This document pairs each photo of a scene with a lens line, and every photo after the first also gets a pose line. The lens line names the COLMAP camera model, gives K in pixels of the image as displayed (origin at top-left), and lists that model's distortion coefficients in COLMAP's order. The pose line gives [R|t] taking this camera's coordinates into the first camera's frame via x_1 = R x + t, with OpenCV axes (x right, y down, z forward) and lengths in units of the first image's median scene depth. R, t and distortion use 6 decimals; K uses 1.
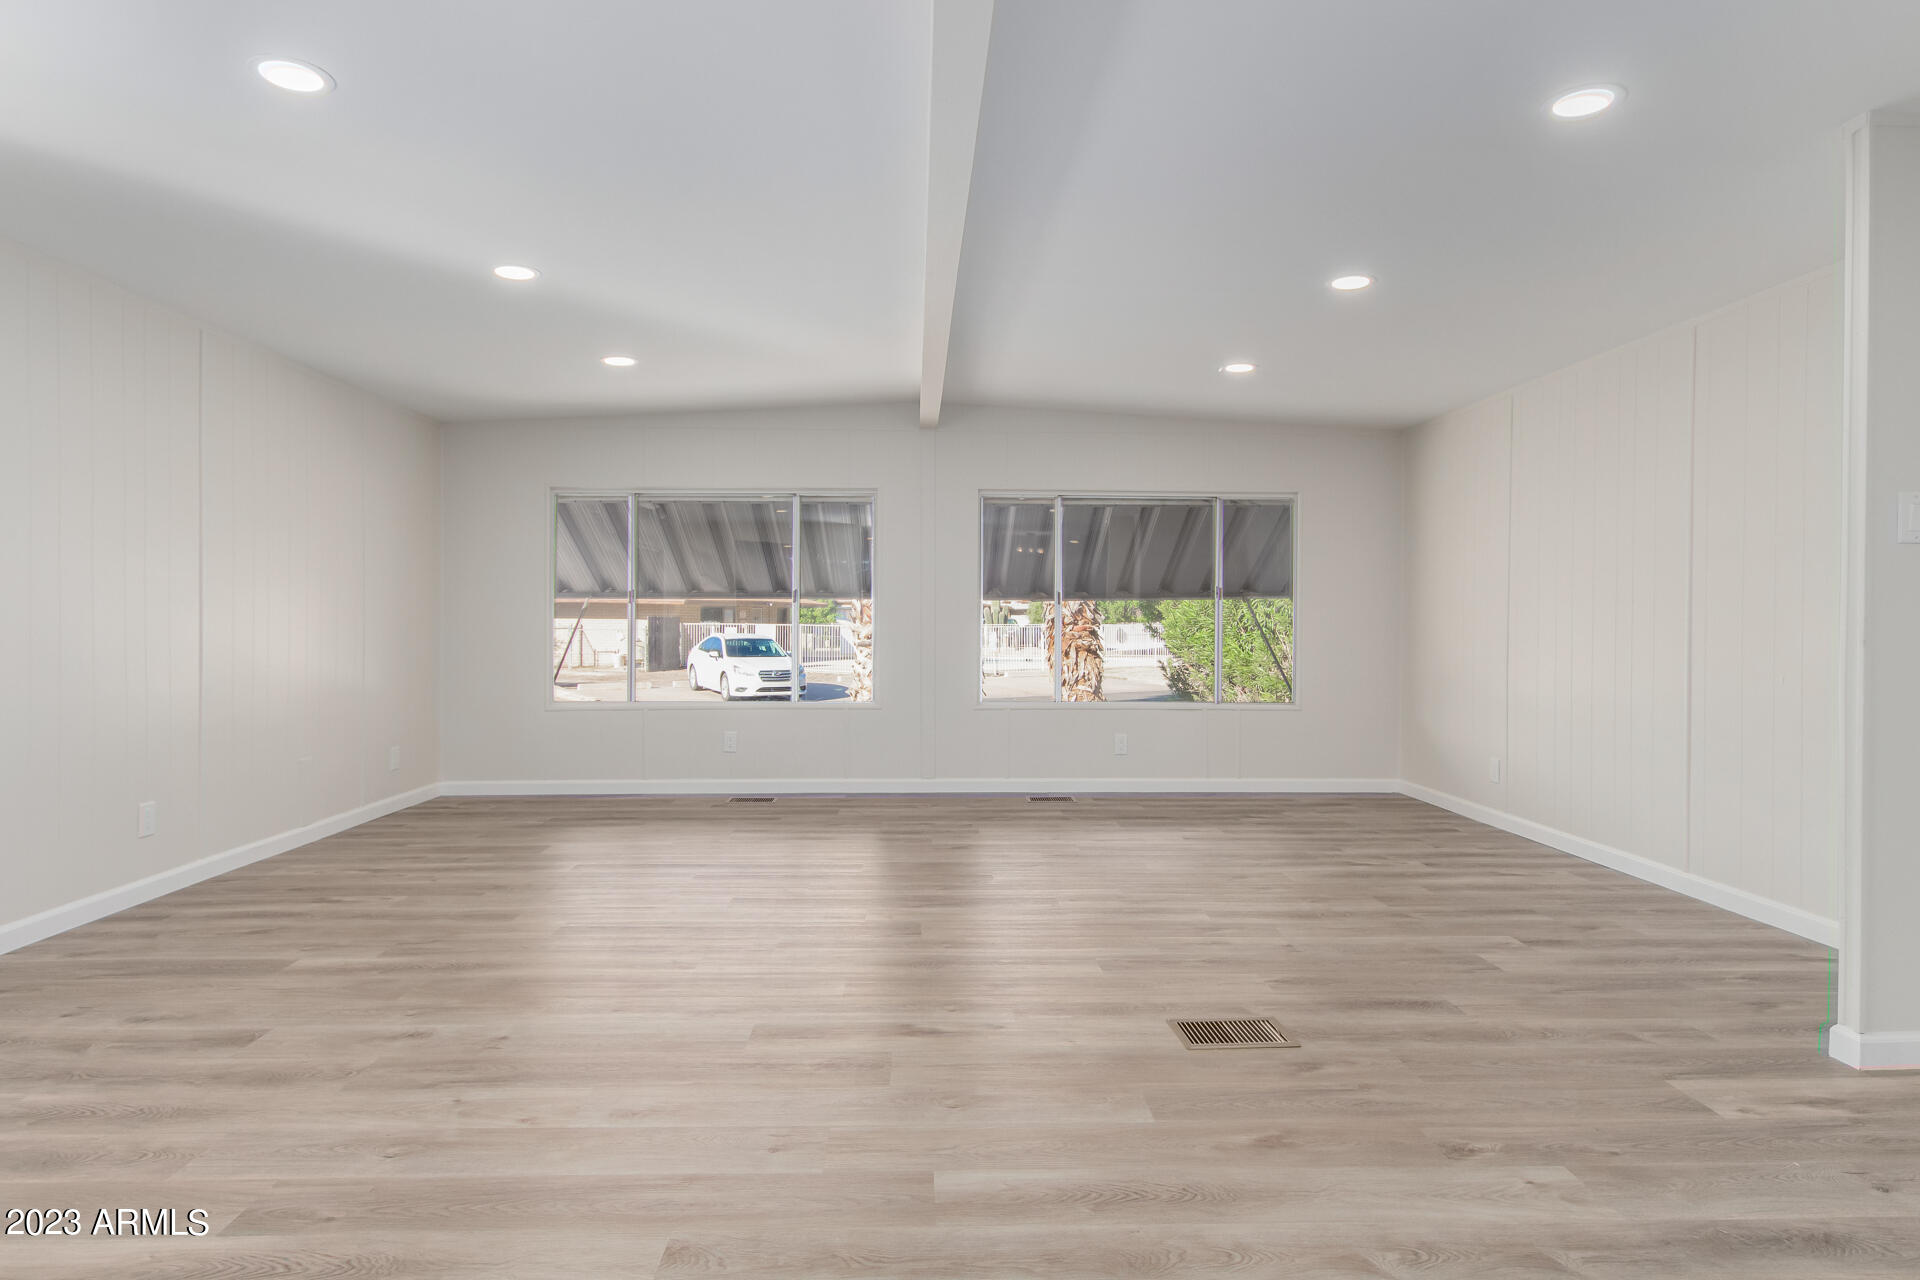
lens RADIAL K [[1034.9, 0, 958.1], [0, 1034.9, 638.3], [0, 0, 1]] dist [0.005452, -0.003017]
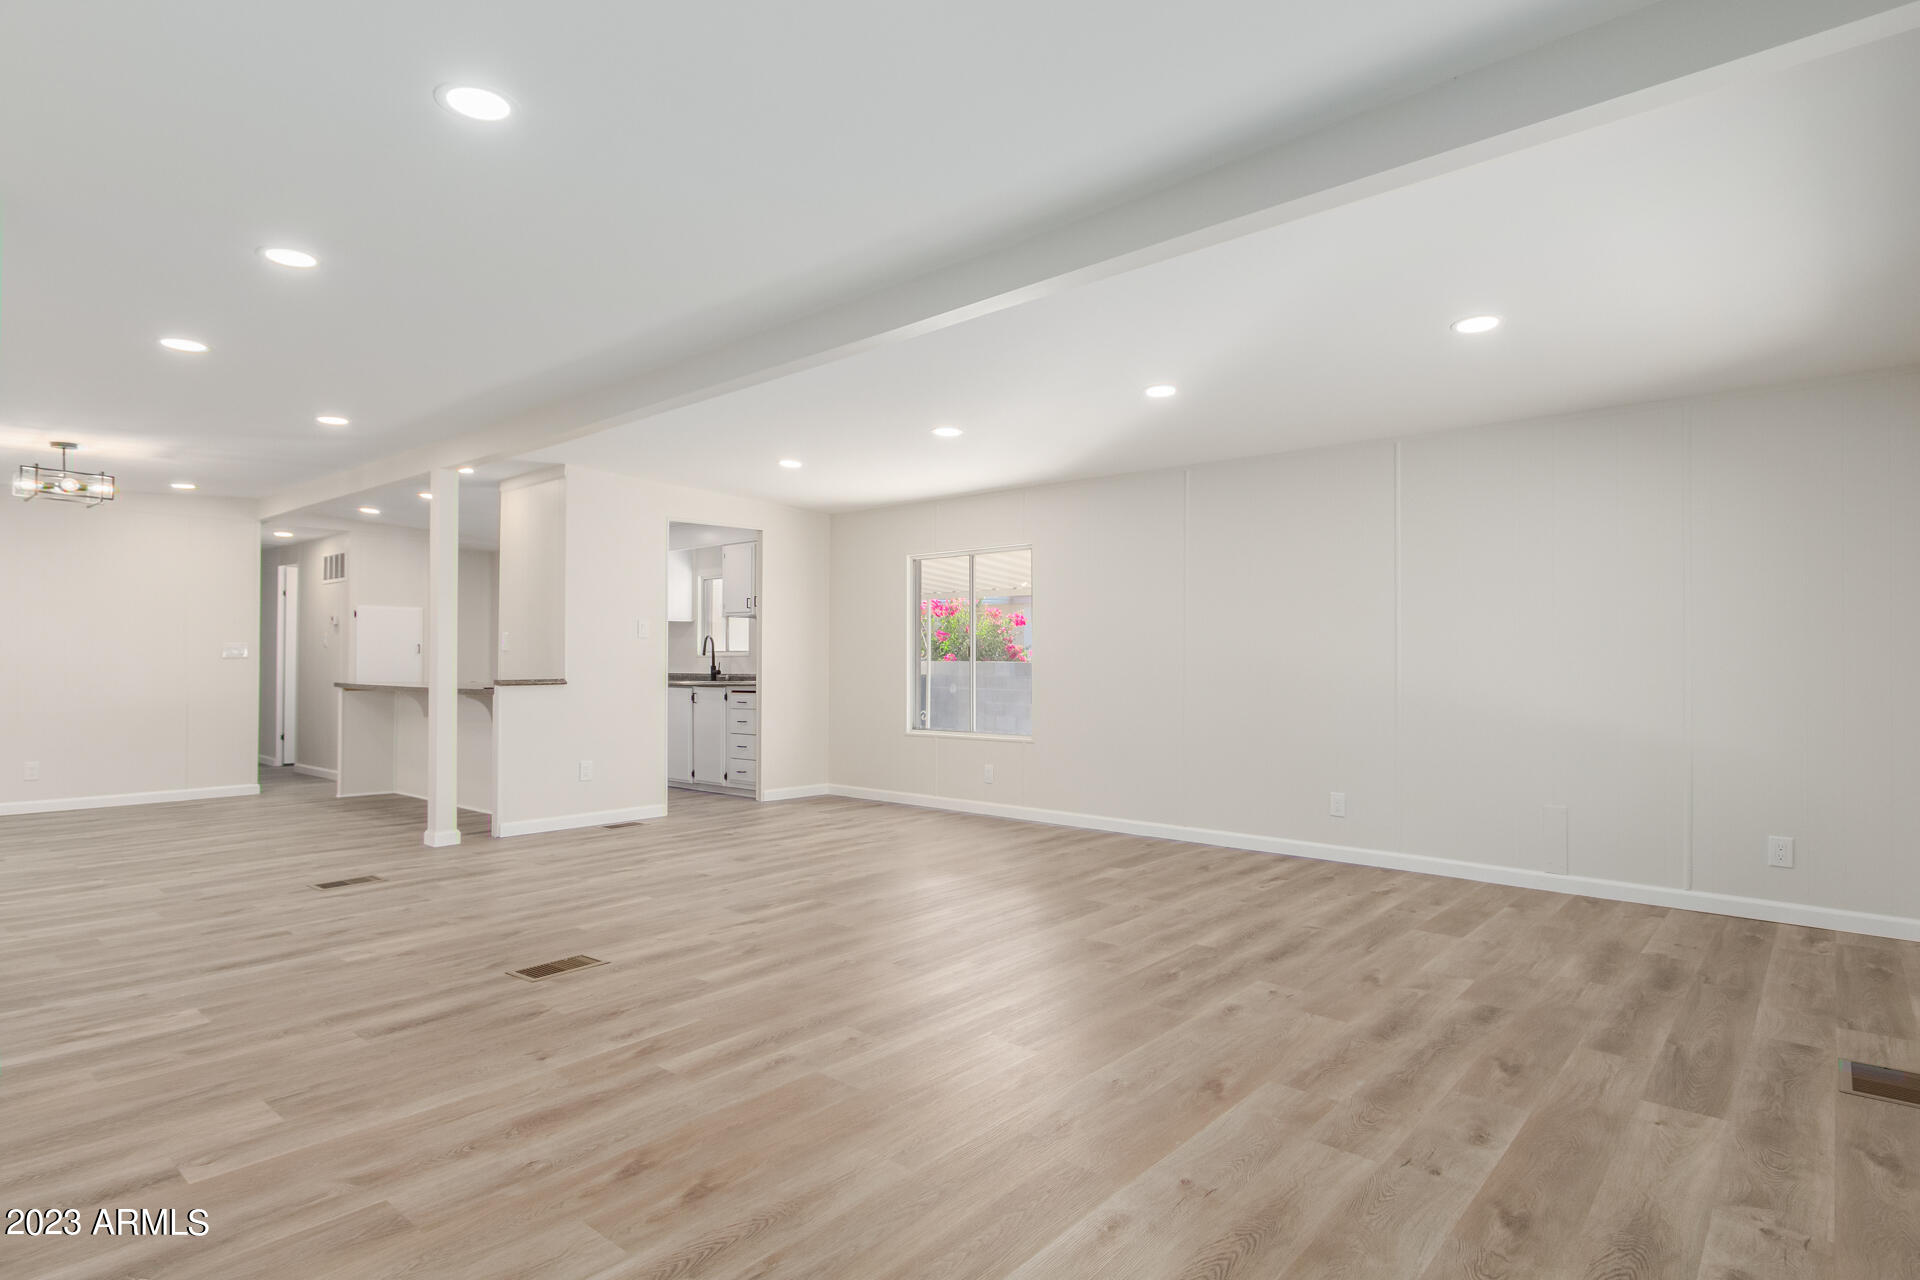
lens RADIAL K [[1011.2, 0, 972.0], [0, 1011.2, 645.1], [0, 0, 1]] dist [0.007739, -0.004811]
pose [[-0.684589, -0.015329, -0.728768, 0.749363], [-0.013638, 0.999873, -0.008220, -0.032898], [0.728801, 0.004311, -0.684712, 1.988224]]
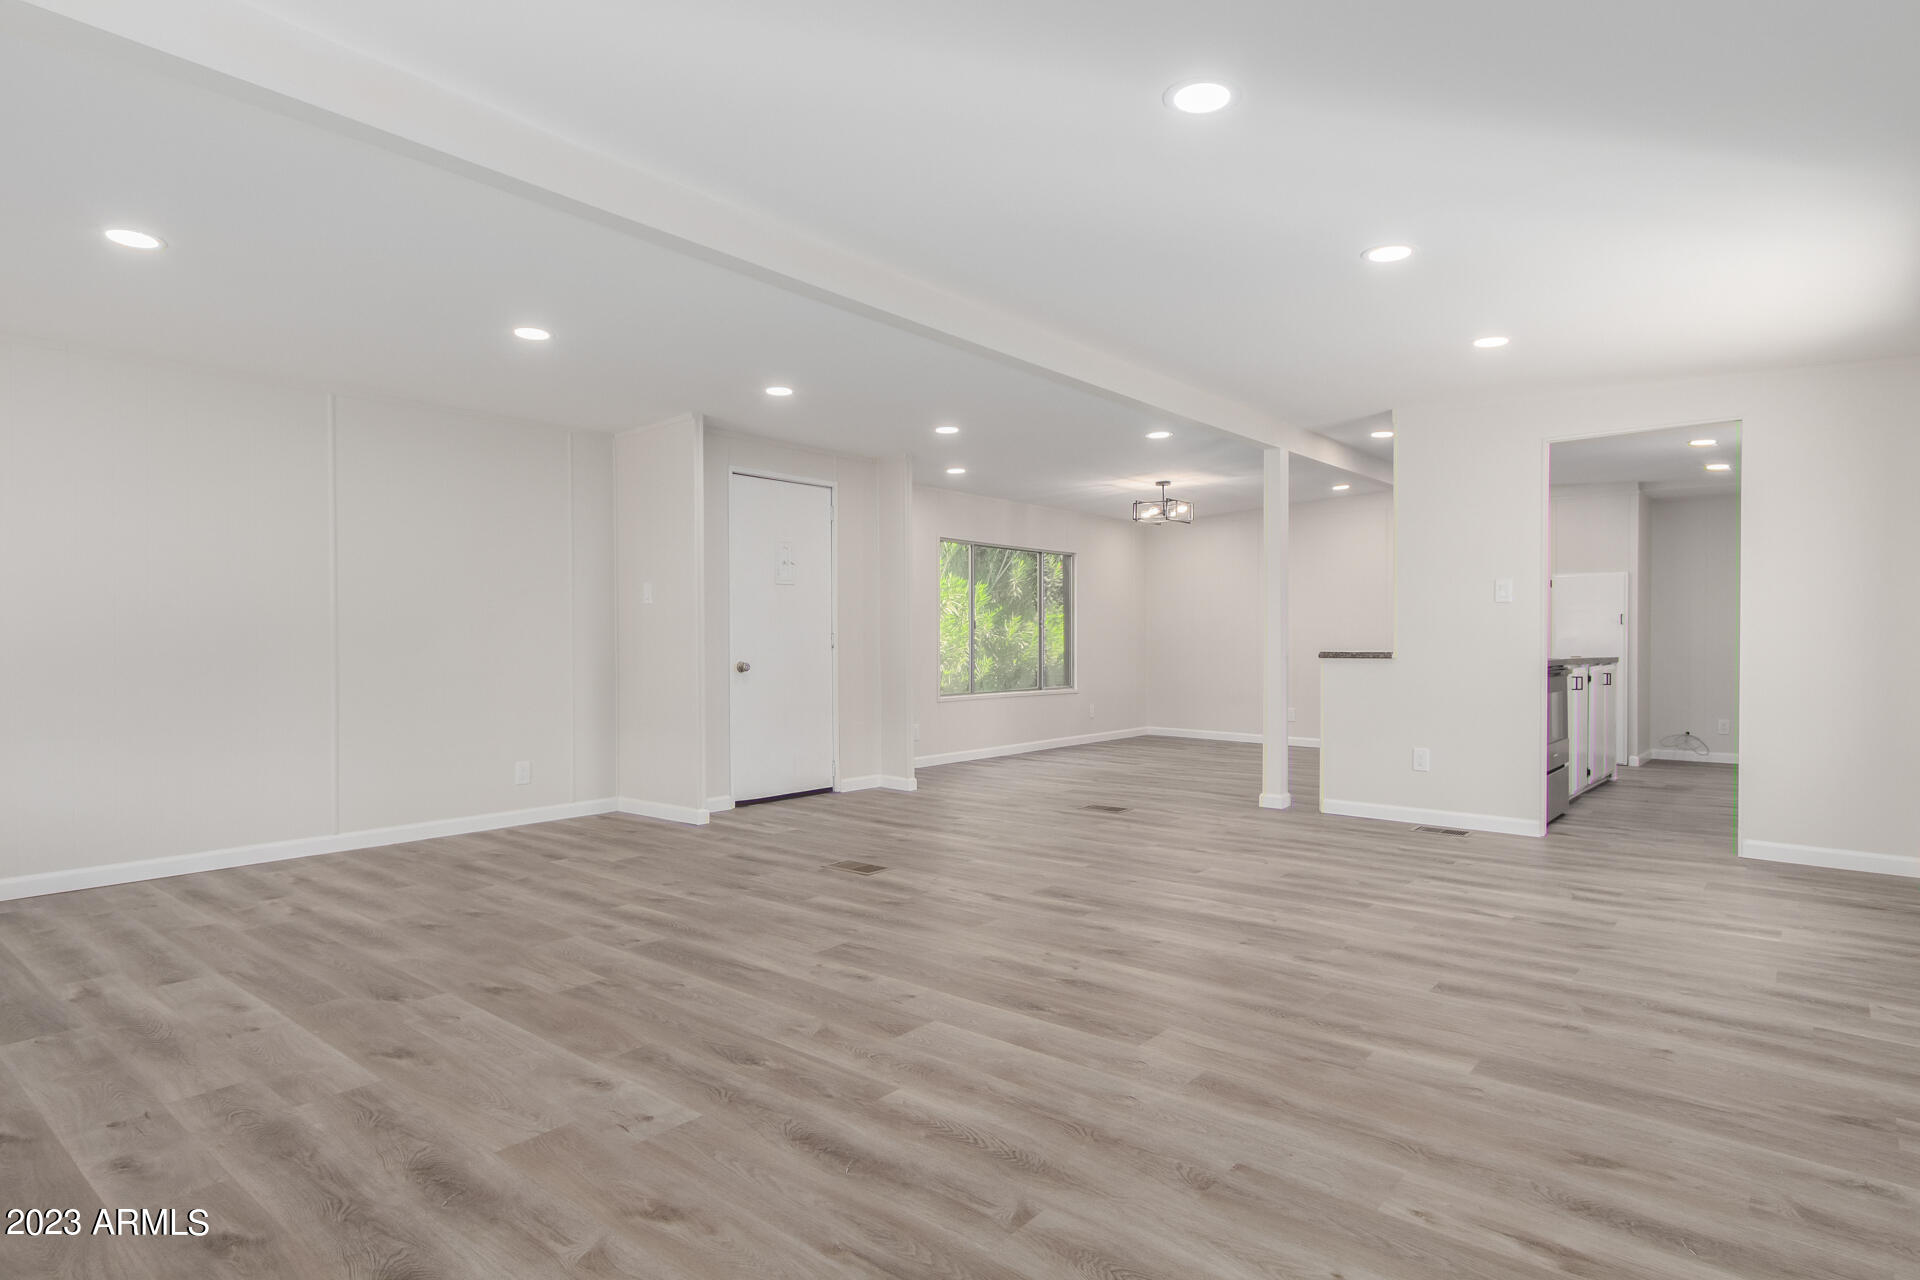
lens RADIAL K [[1034.9, 0, 958.7], [0, 1034.9, 632.6], [0, 0, 1]] dist [0.005452, -0.003017]
pose [[-0.738353, -0.001166, 0.674414, -0.899951], [0.006915, 0.999933, 0.009300, -0.027462], [-0.674380, 0.011530, -0.738295, 1.877324]]
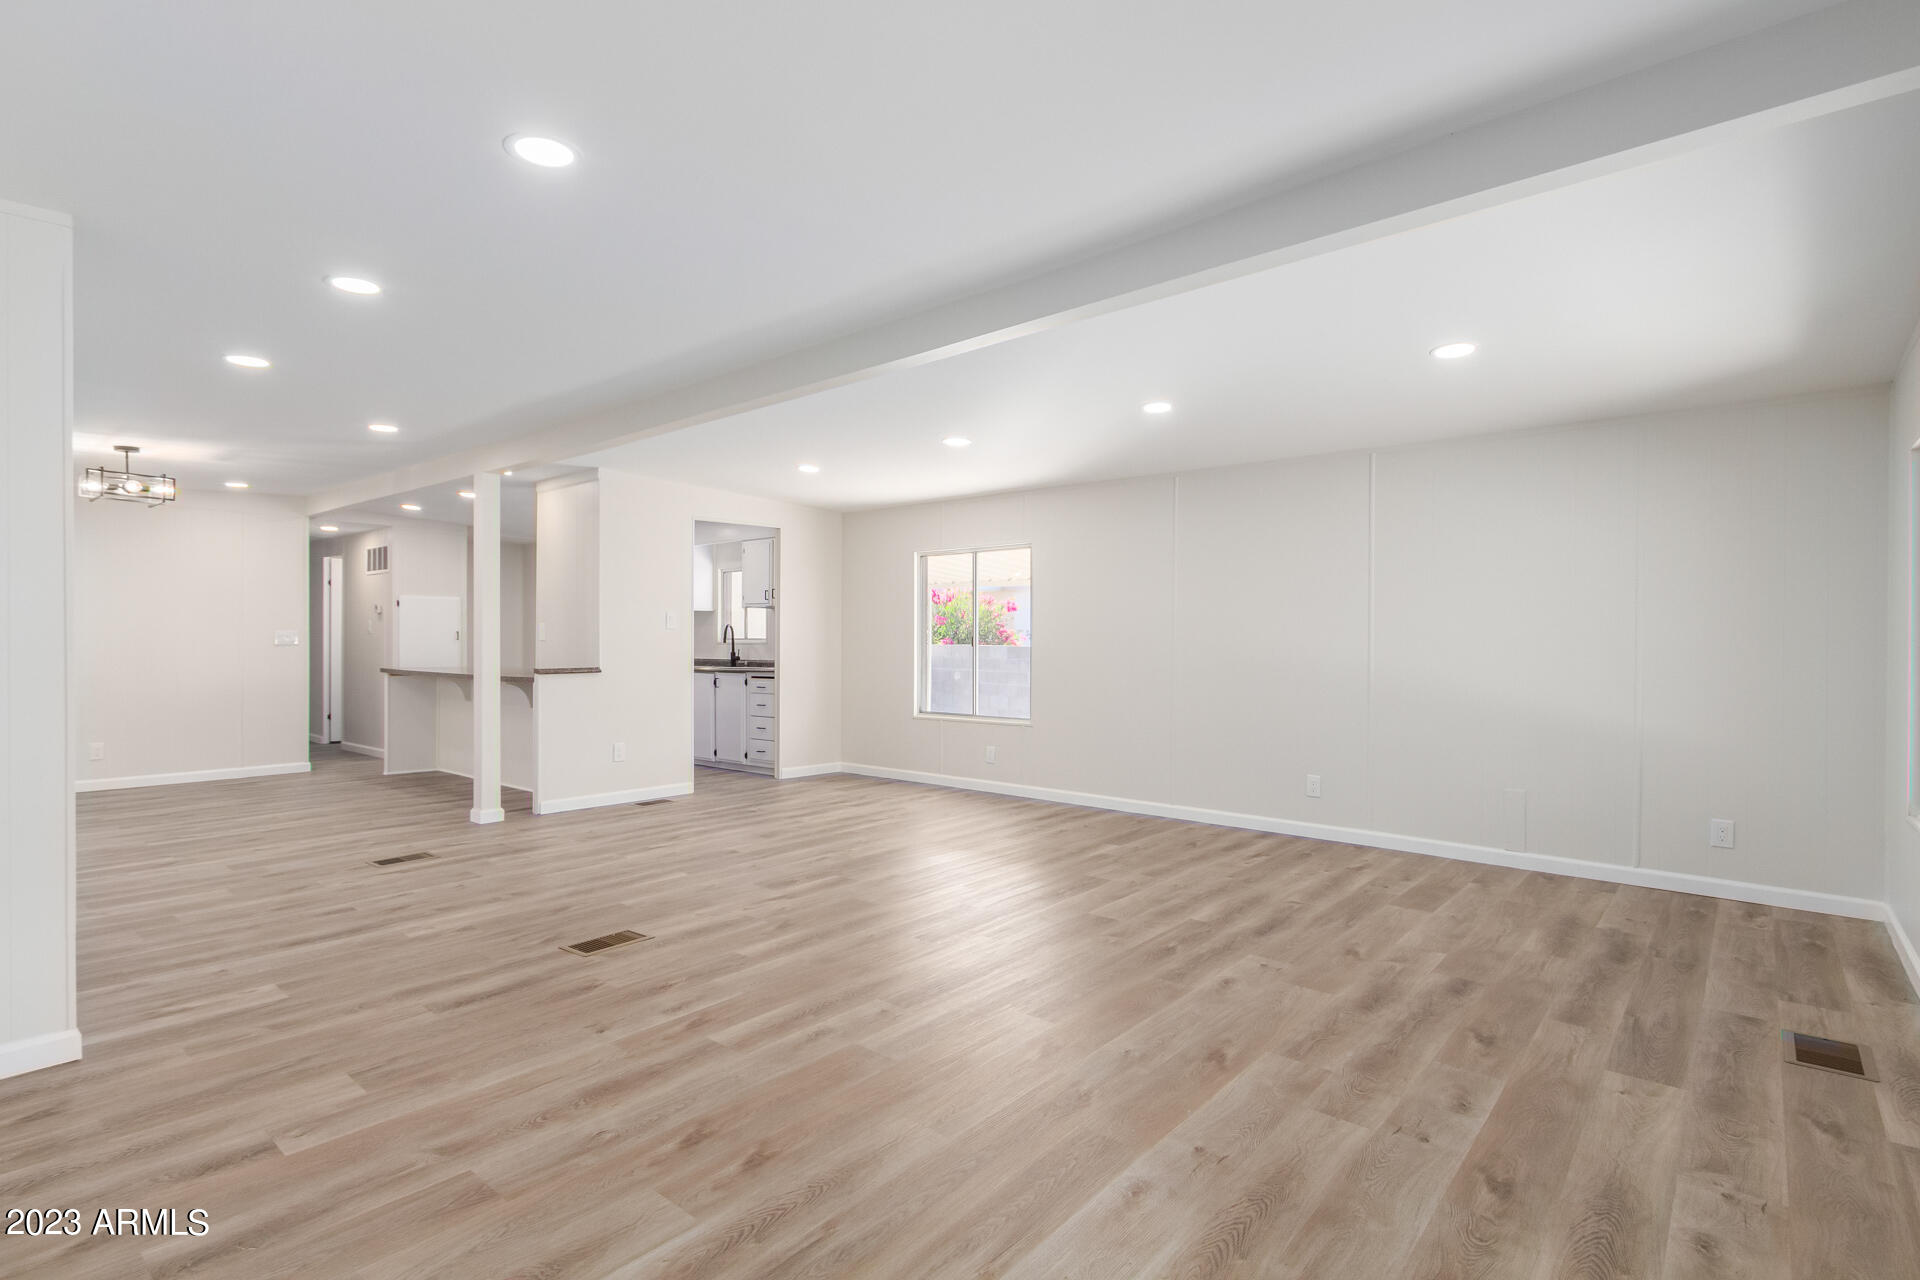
lens RADIAL K [[933.7, 0, 971.7], [0, 933.7, 642.1], [0, 0, 1]] dist [0.016953, -0.007396]
pose [[-0.676986, -0.003597, -0.735987, 0.775700], [-0.015851, 0.999827, 0.009694, -0.058946], [0.735825, 0.018229, -0.676926, 1.967609]]
